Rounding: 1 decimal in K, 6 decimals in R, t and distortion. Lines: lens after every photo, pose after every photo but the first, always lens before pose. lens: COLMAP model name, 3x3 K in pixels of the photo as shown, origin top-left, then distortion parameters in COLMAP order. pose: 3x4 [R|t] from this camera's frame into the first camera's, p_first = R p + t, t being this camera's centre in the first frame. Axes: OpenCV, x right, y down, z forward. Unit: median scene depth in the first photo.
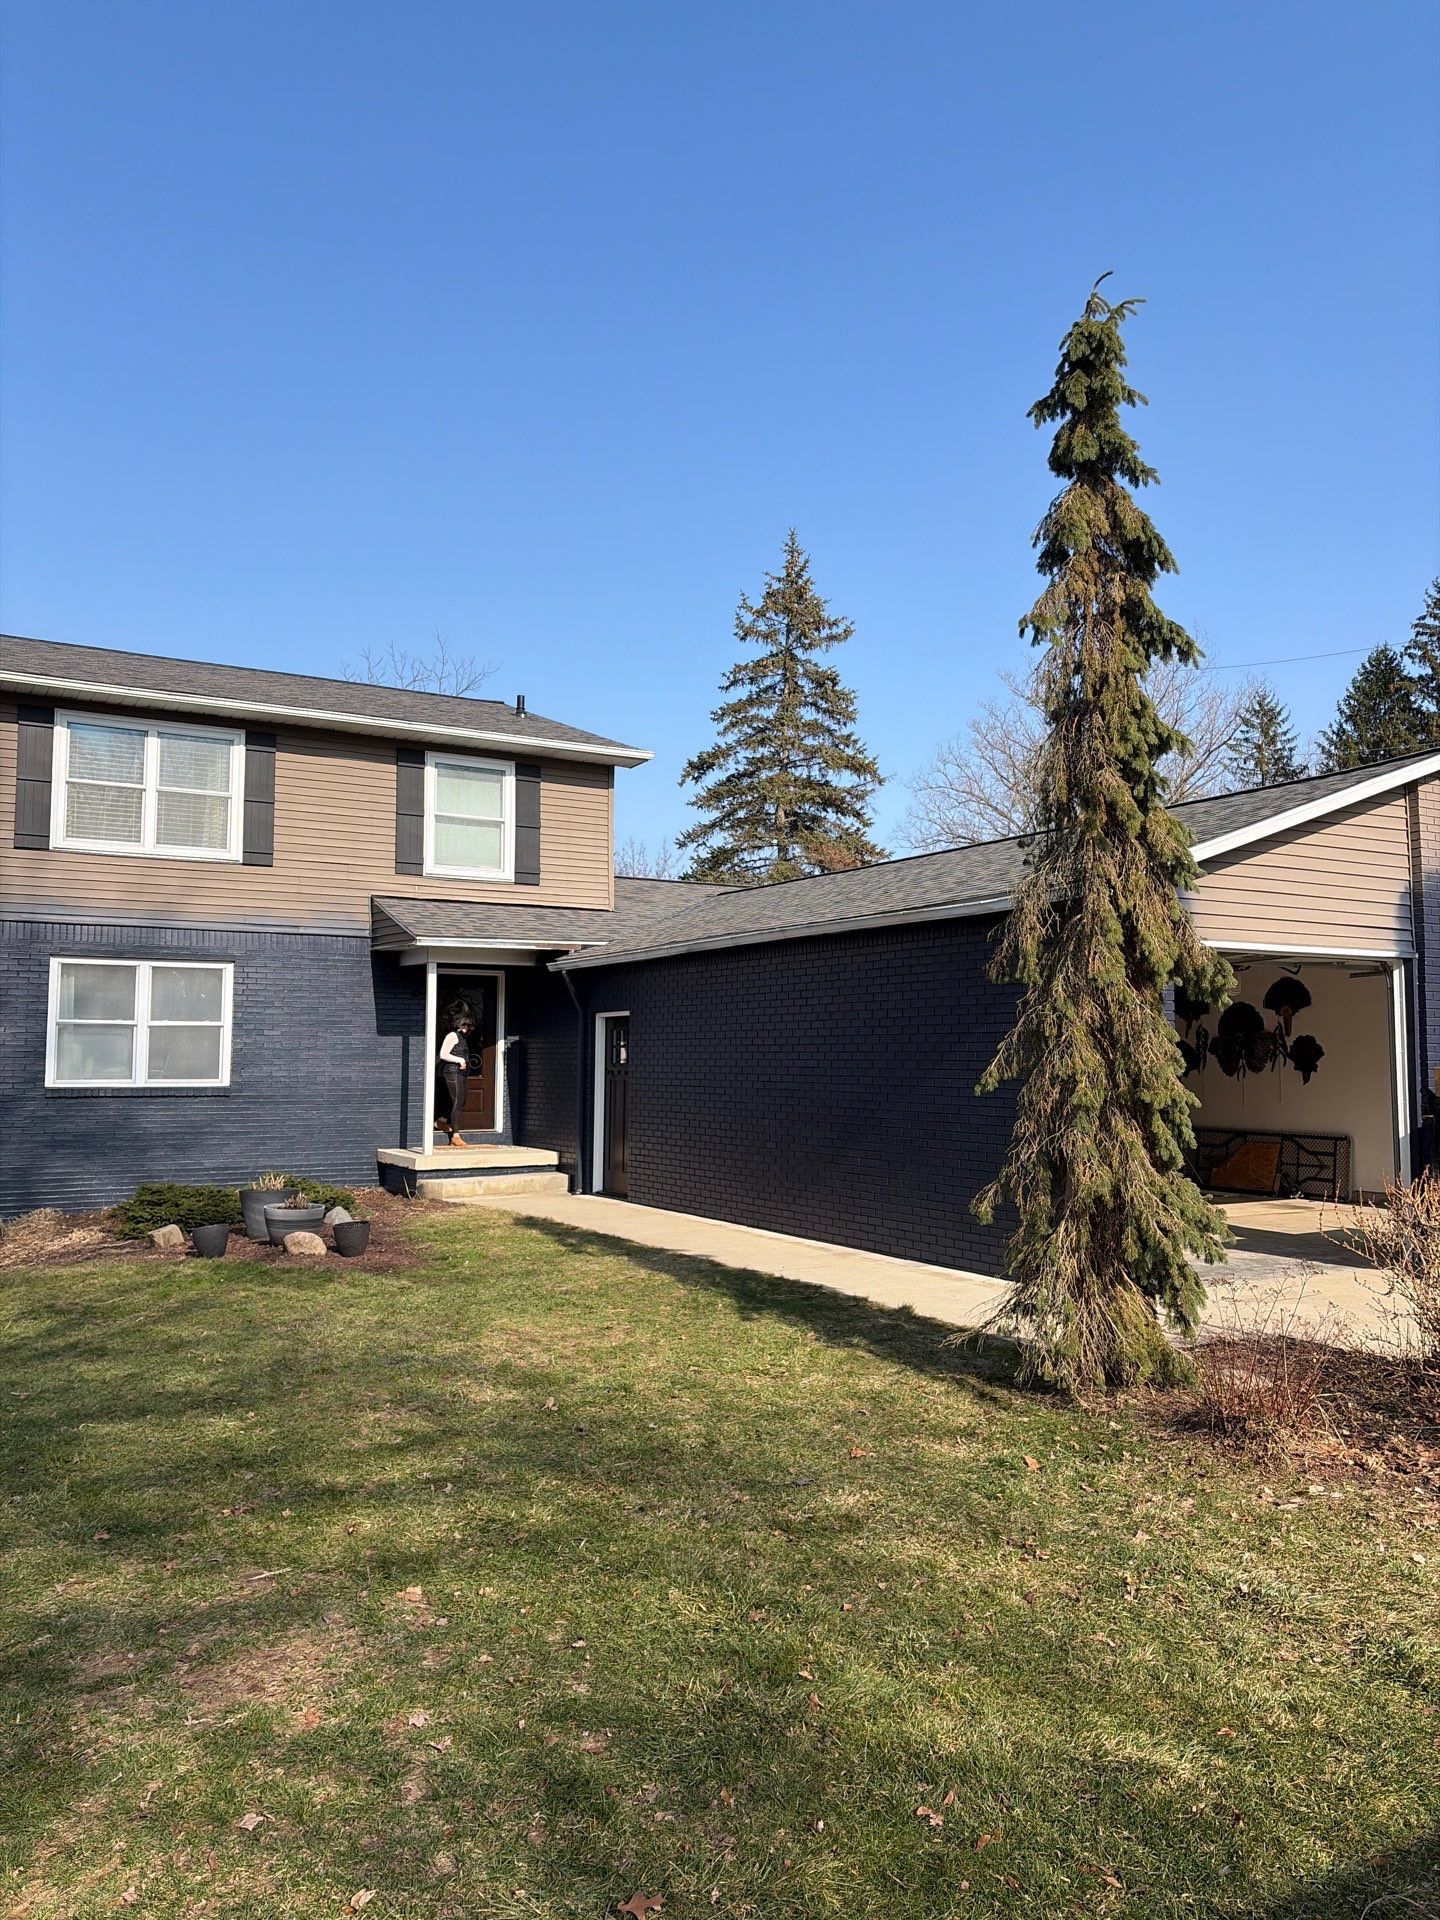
lens RADIAL K [[1442.2, 0, 736.3], [0, 1442.2, 965.1], [0, 0, 1]] dist [0.048998, -0.048576]
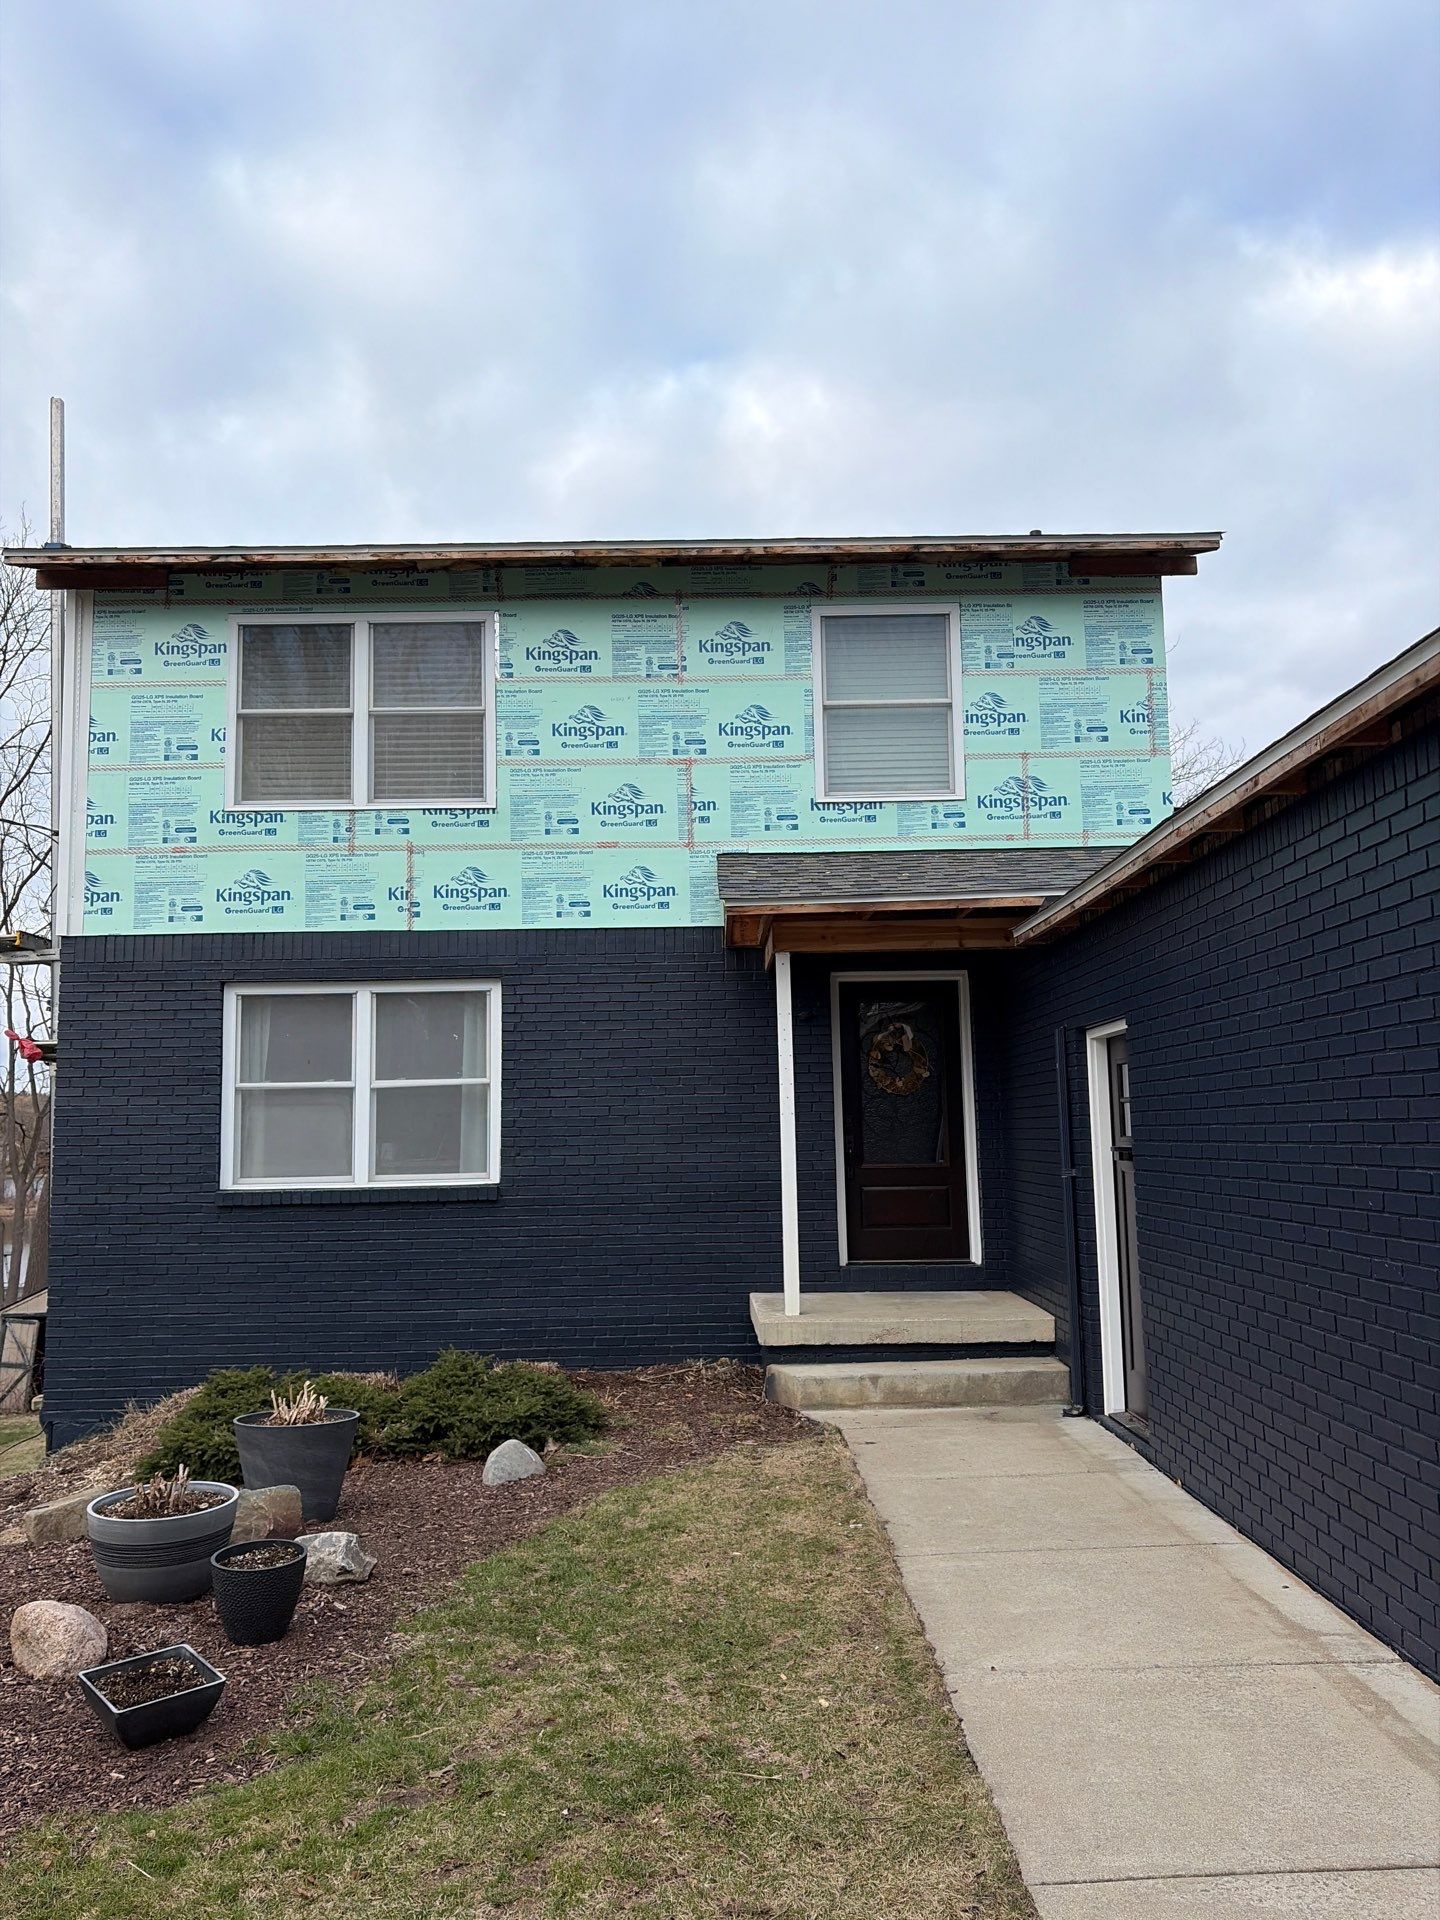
lens RADIAL K [[1442.2, 0, 731.6], [0, 1442.2, 976.6], [0, 0, 1]] dist [0.048998, -0.048576]
pose [[0.864564, -0.075118, -0.496877, 0.037115], [0.054381, 0.996943, -0.056096, 0.034477], [0.499572, 0.021478, 0.866006, 0.502008]]
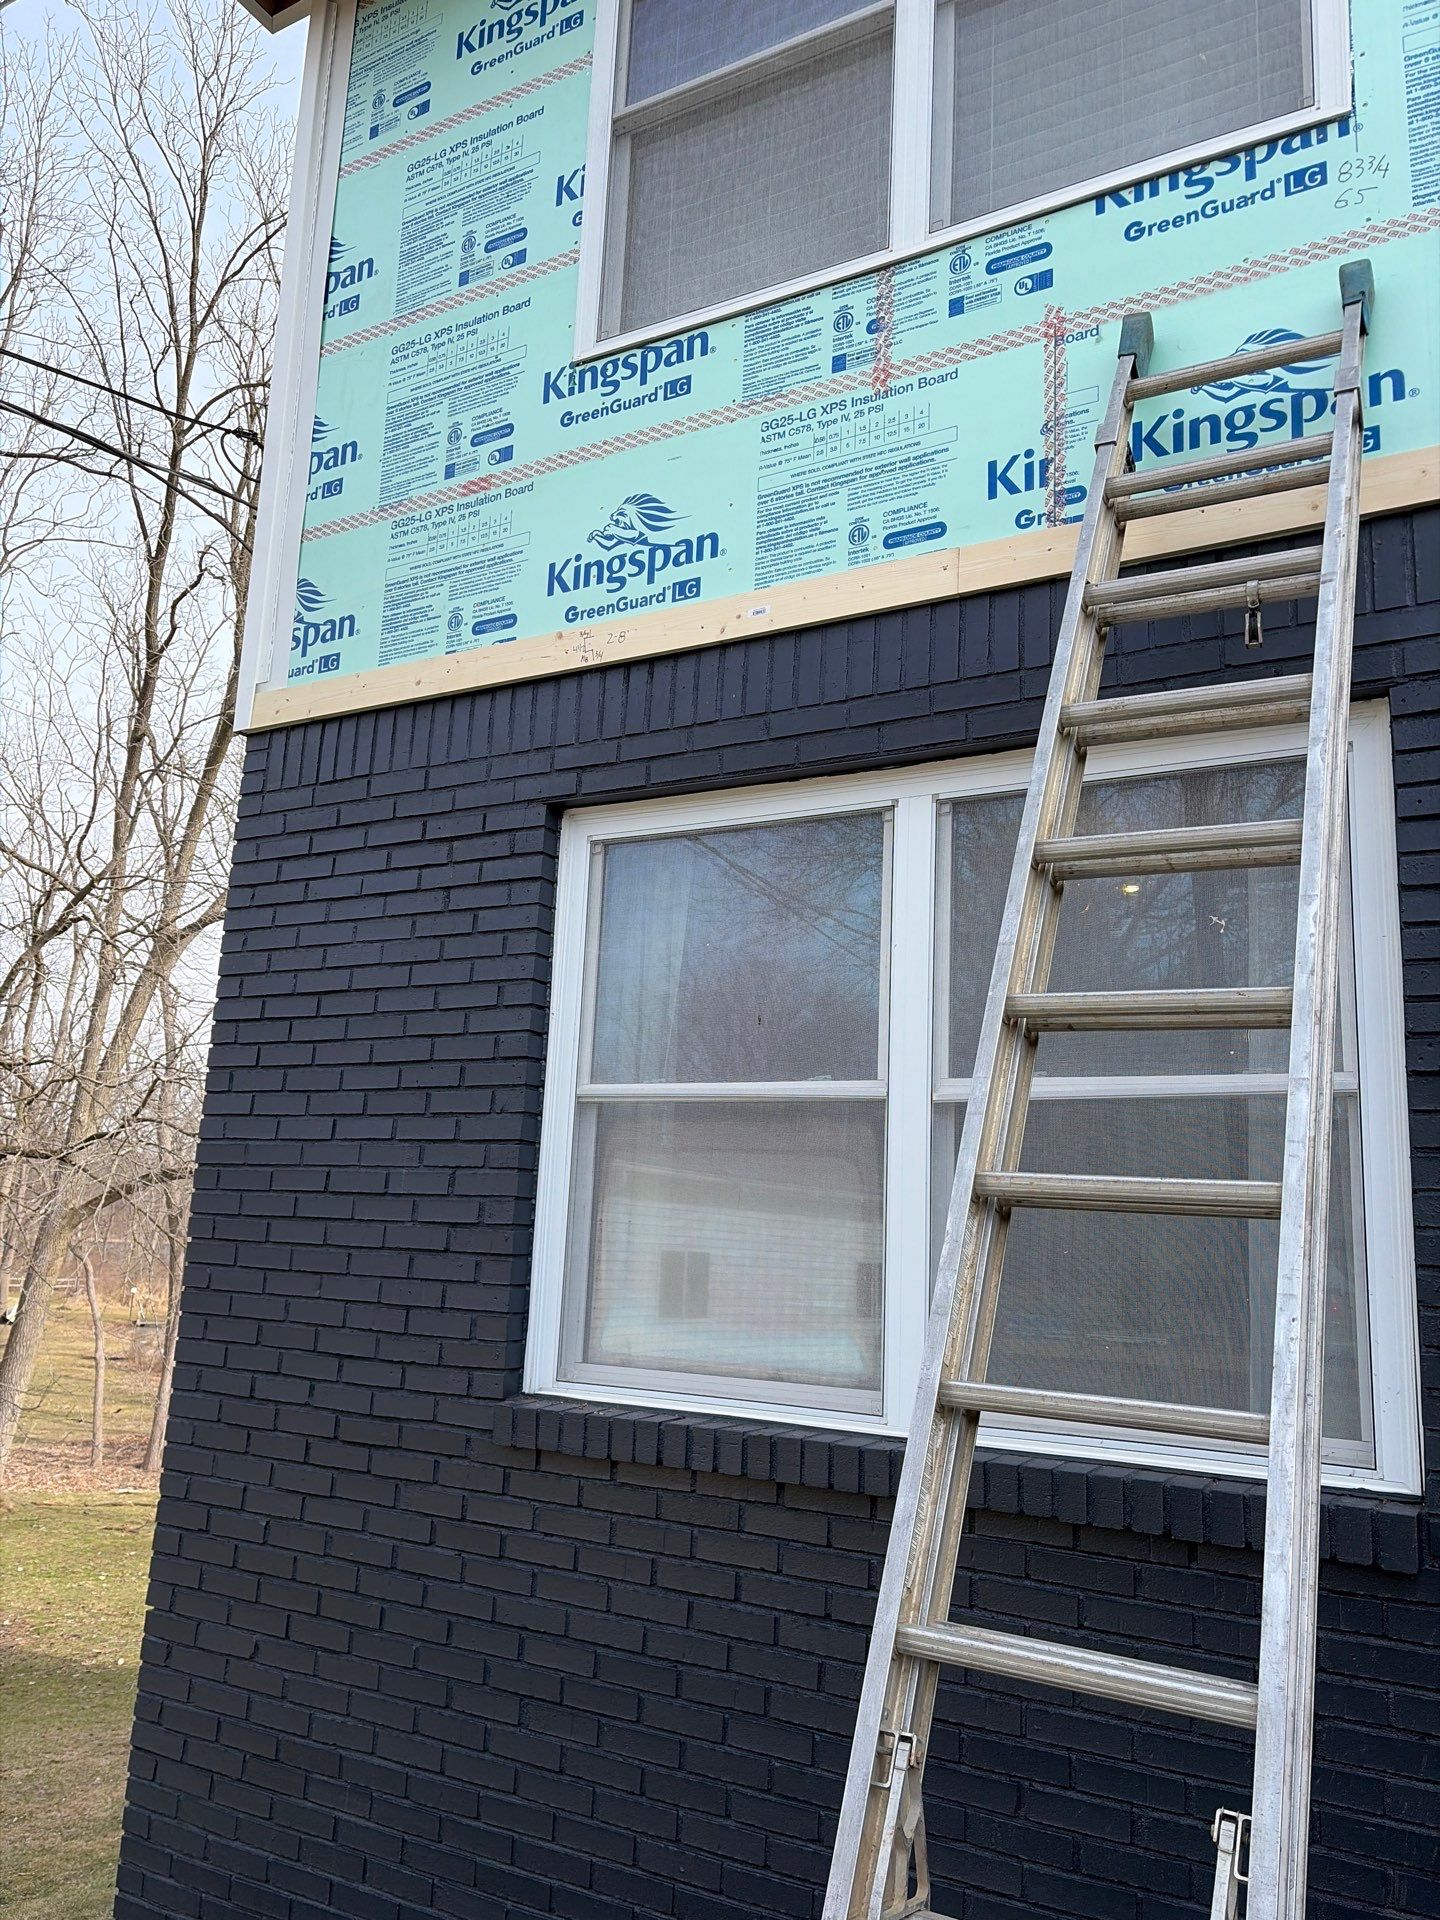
lens RADIAL K [[1442.2, 0, 719.4], [0, 1442.2, 969.1], [0, 0, 1]] dist [0.048998, -0.048576]
pose [[0.496816, -0.142345, -0.856103, -0.237729], [0.016325, 0.987816, -0.154771, 0.049377], [0.867702, 0.062917, 0.493087, 0.820371]]
